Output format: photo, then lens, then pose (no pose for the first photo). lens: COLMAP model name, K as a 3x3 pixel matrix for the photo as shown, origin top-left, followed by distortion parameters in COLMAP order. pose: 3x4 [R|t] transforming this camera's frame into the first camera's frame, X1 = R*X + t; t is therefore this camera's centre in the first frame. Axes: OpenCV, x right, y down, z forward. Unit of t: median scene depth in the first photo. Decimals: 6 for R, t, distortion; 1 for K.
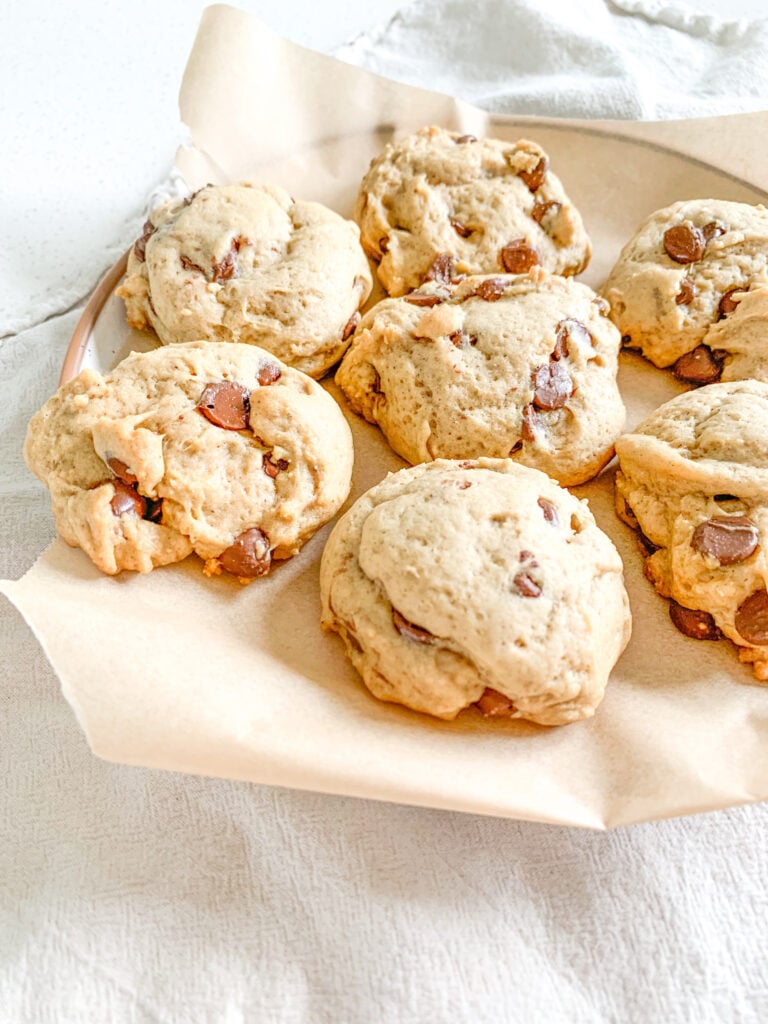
lens RADIAL K [[827.3, 0, 373.7], [0, 827.3, 511.3], [0, 0, 1]] dist [0.013802, -0.027055]
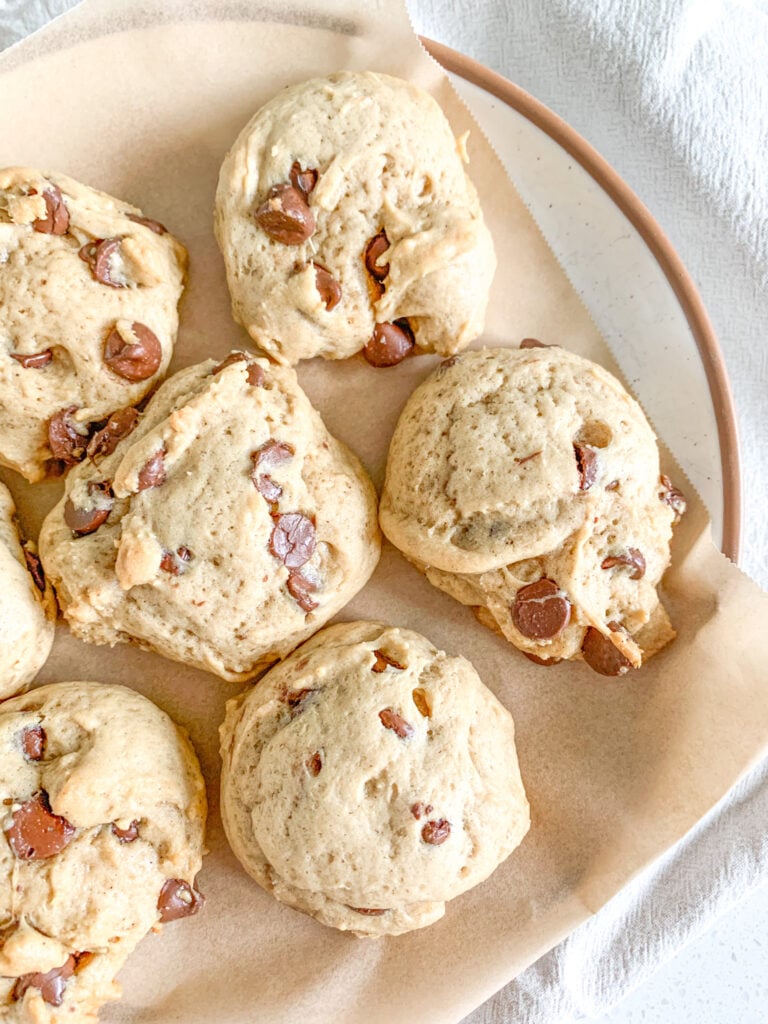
lens RADIAL K [[827.3, 0, 380.0], [0, 827.3, 512.5], [0, 0, 1]] dist [0.013802, -0.027055]
pose [[0.761162, -0.648222, 0.020965, 0.283610], [0.534720, 0.645522, 0.545322, -0.595415], [-0.367023, -0.403868, 0.837965, 0.238692]]
